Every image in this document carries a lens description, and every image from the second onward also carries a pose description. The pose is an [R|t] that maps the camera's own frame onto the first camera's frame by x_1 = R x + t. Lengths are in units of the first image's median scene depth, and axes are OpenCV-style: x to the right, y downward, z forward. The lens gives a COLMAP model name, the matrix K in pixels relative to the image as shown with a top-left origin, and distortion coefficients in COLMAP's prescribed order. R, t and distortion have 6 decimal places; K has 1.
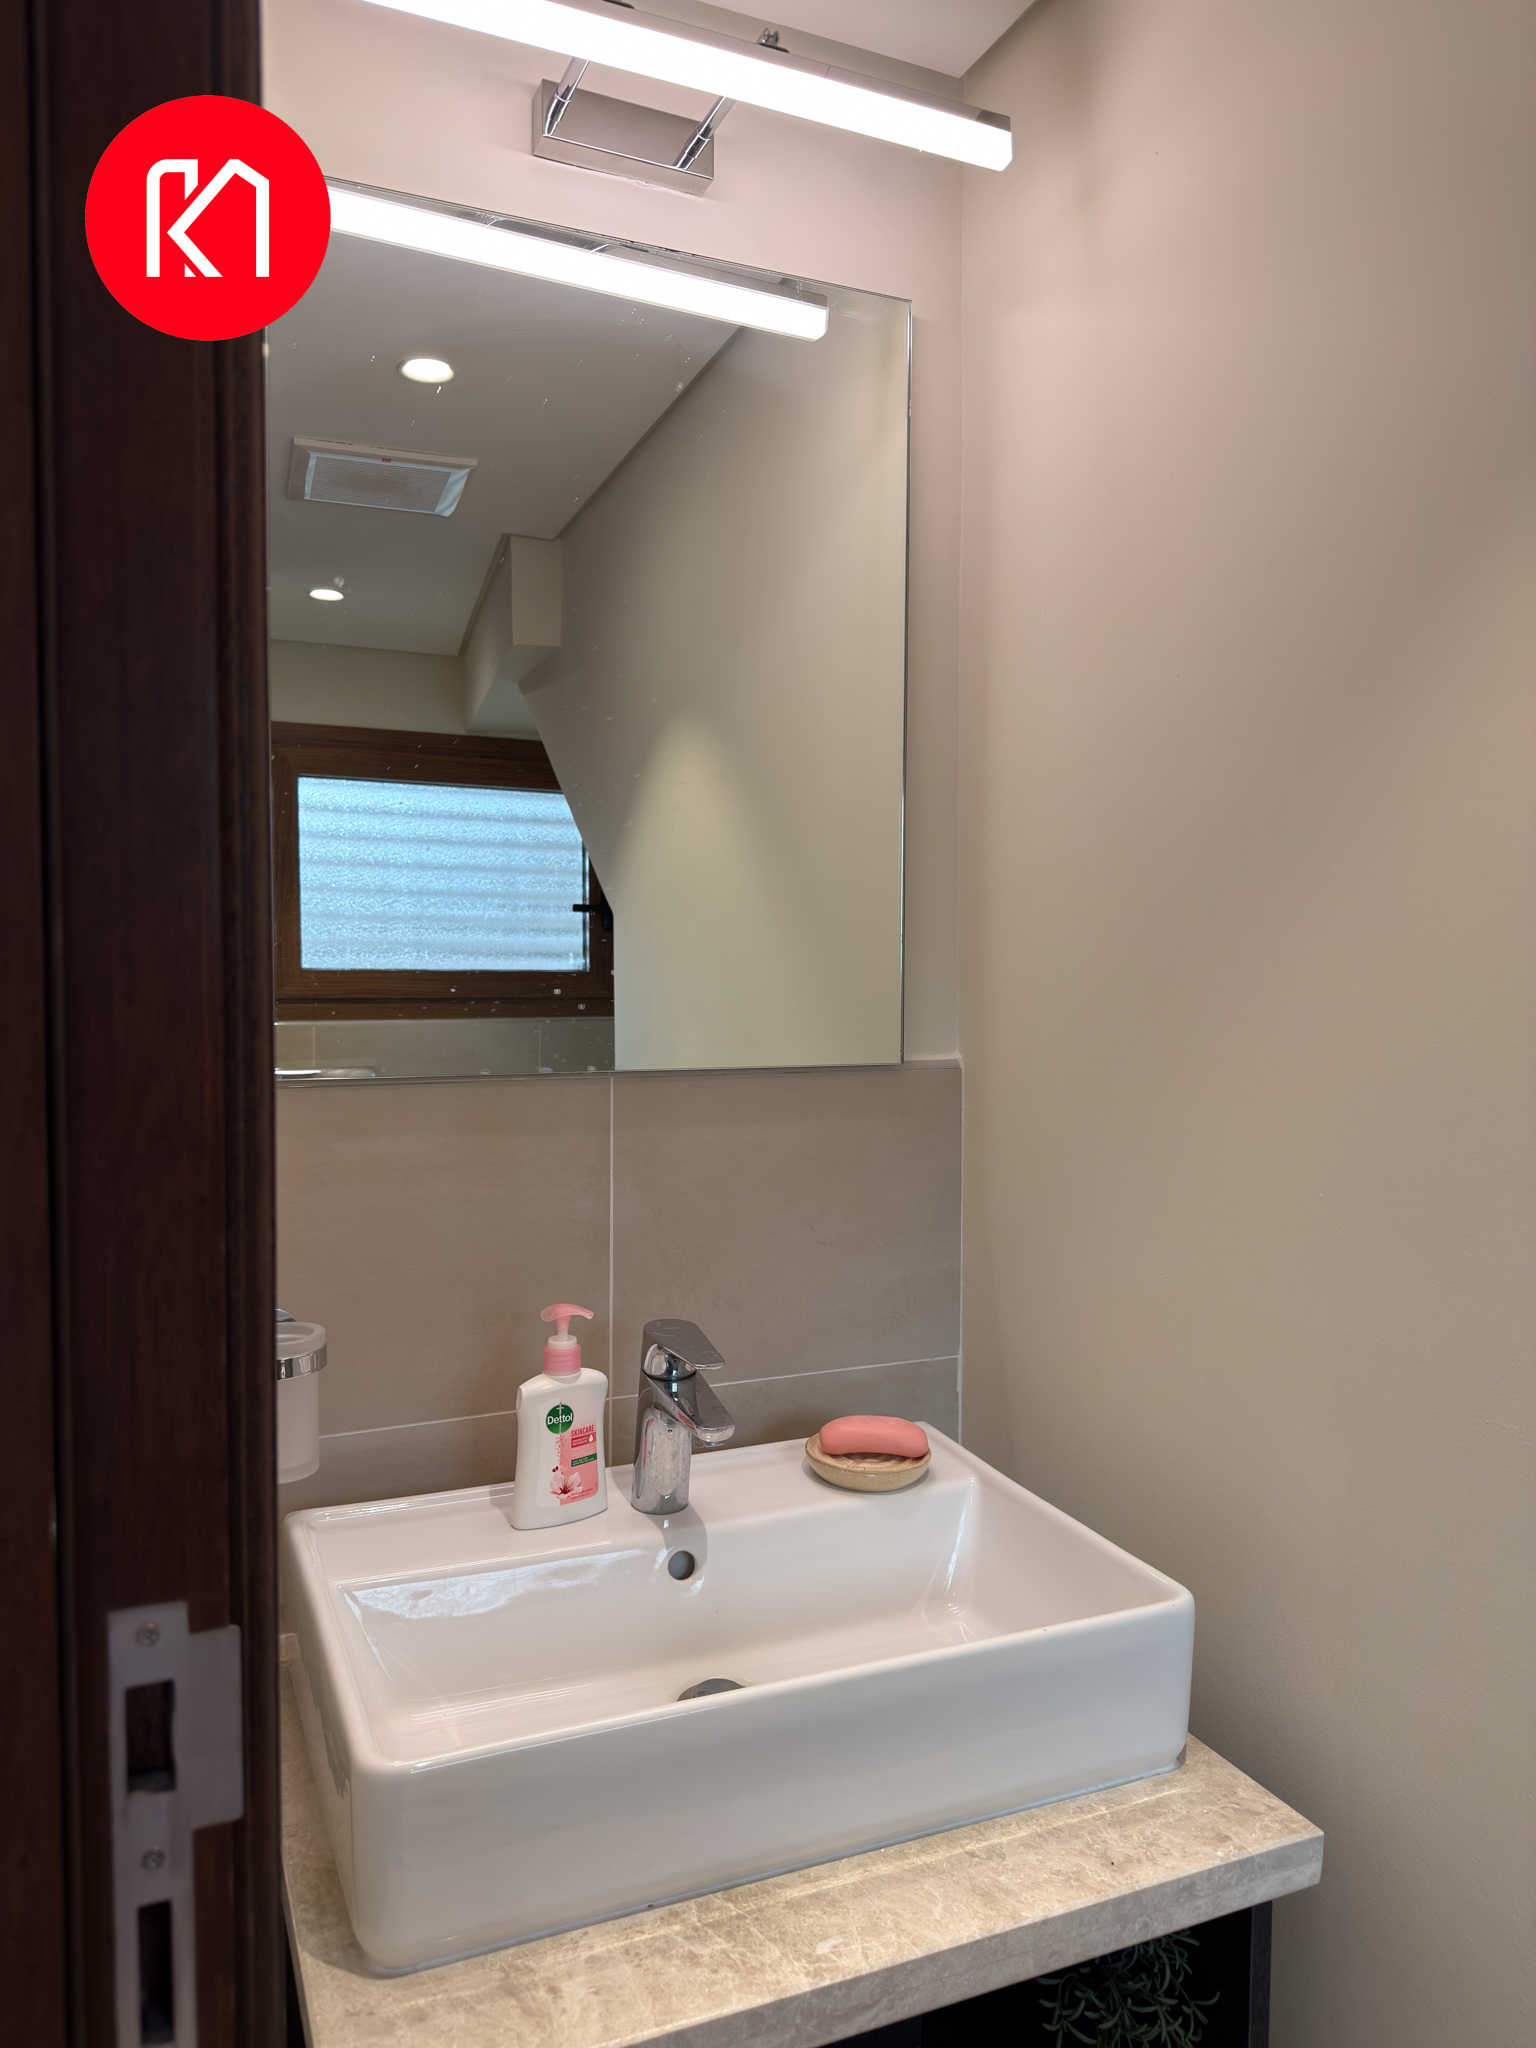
lens RADIAL K [[1426.2, 0, 768.0], [0, 1426.2, 1024.0], [0, 0, 1]] dist [0.107590, -0.177753]
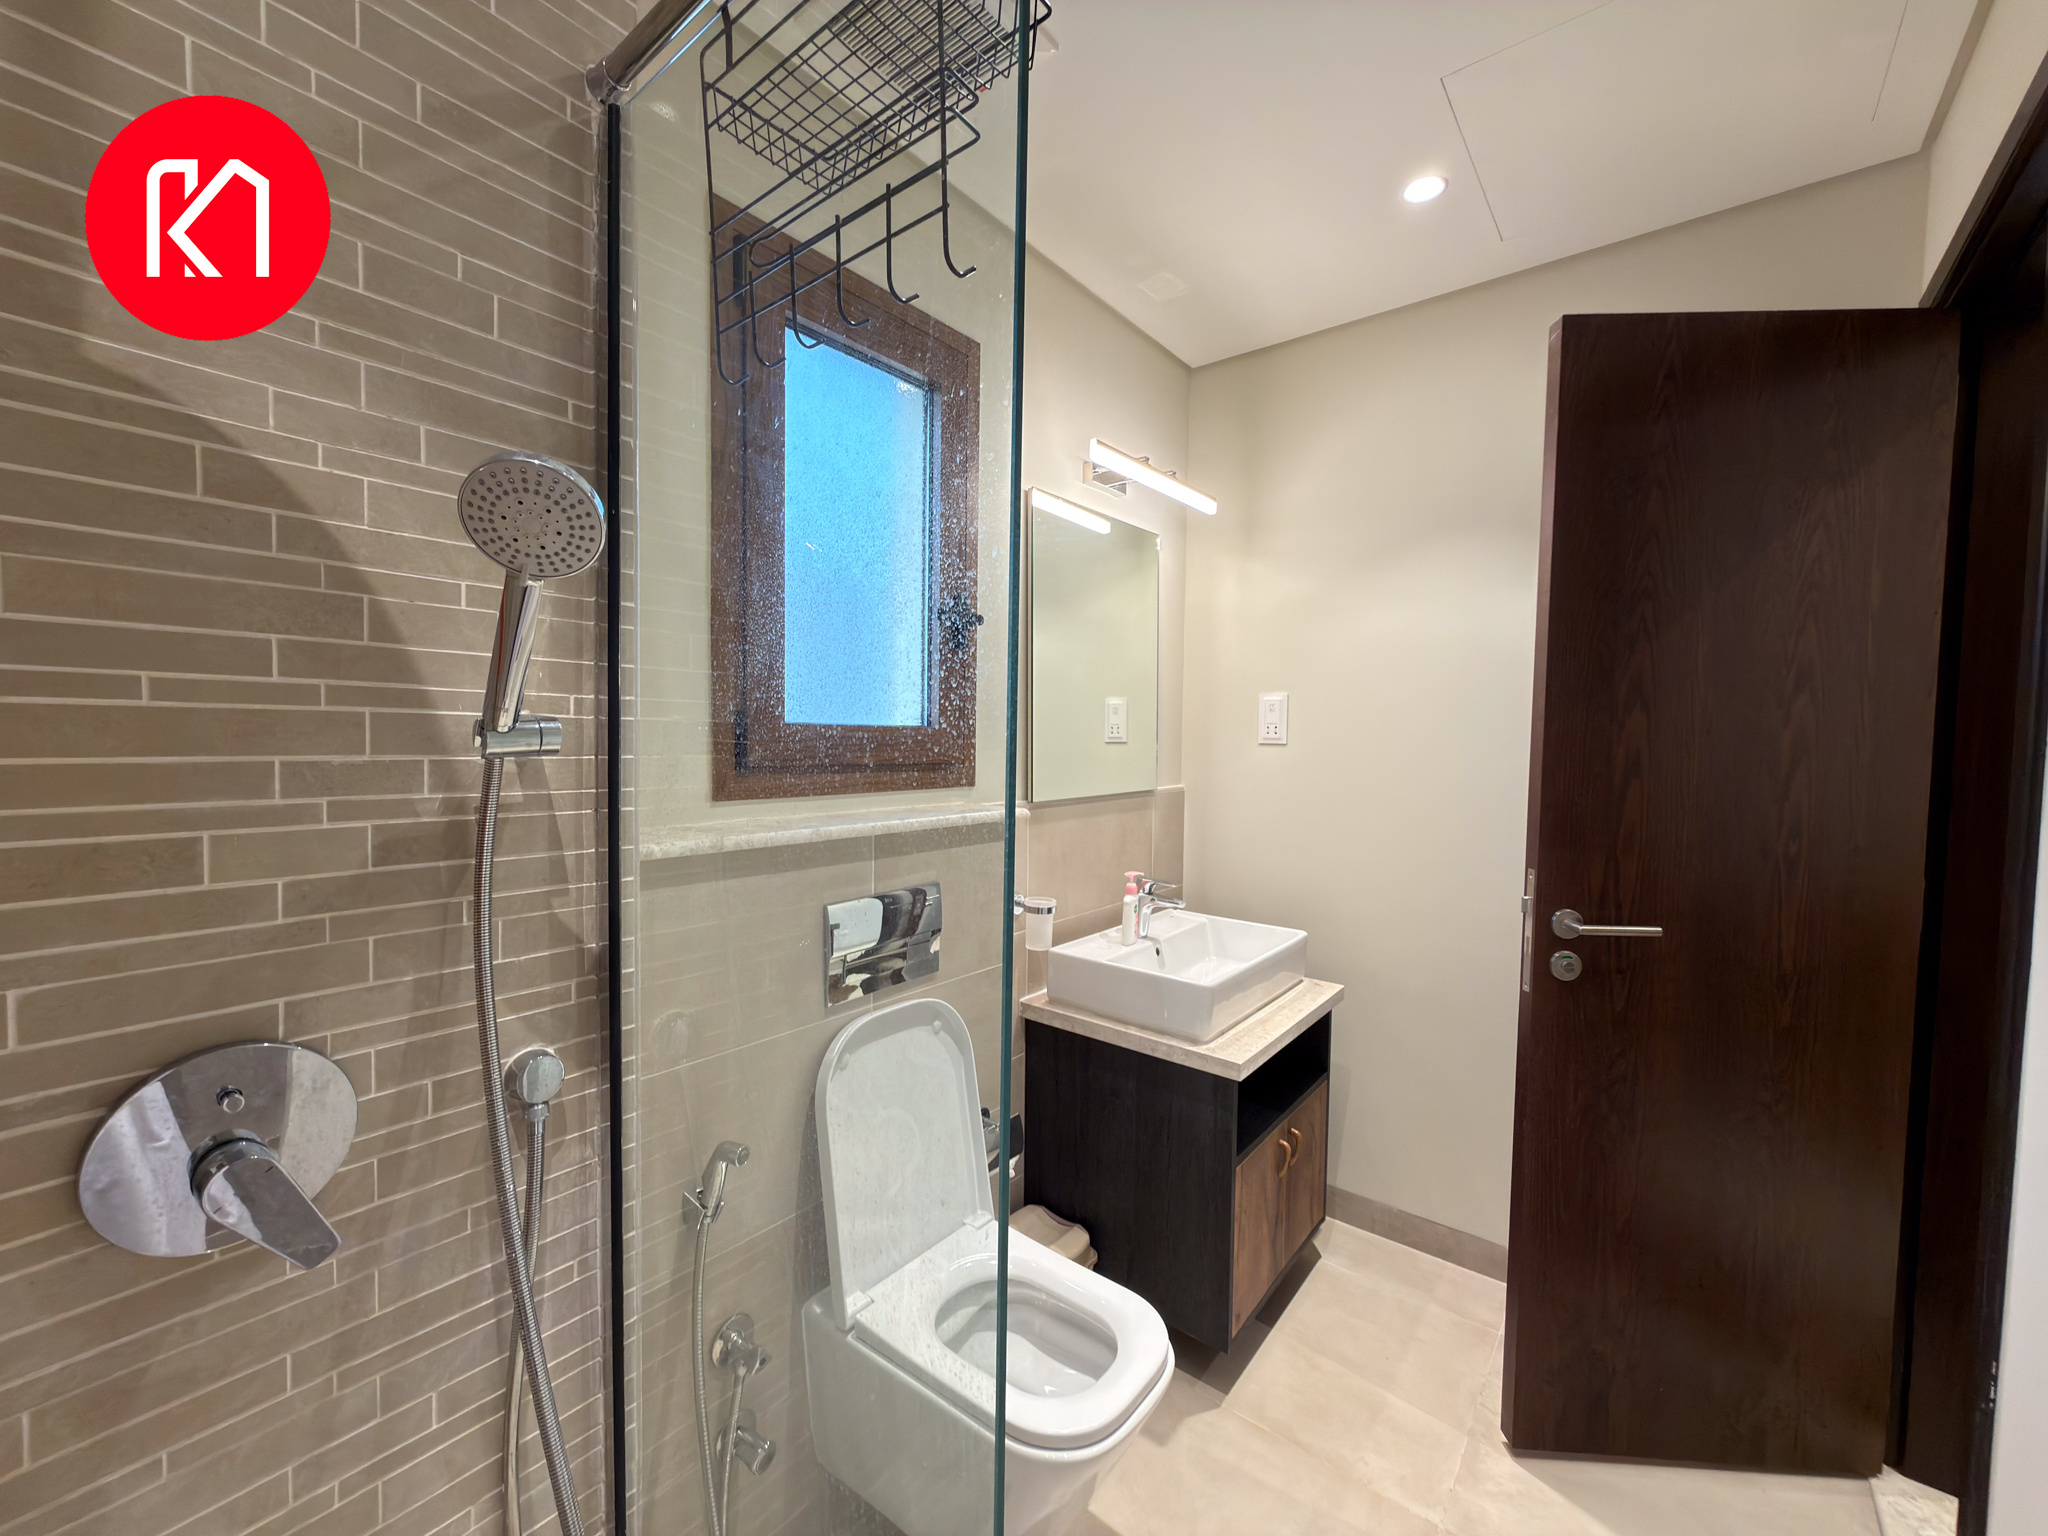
lens RADIAL K [[813.1, 0, 1027.6], [0, 813.1, 766.8], [0, 0, 1]] dist [-0.000948, 0.000461]
pose [[0.879898, -0.012673, 0.474994, -1.163946], [0.011945, 0.999918, 0.004549, -0.041509], [-0.475013, 0.001671, 0.879977, -0.432223]]
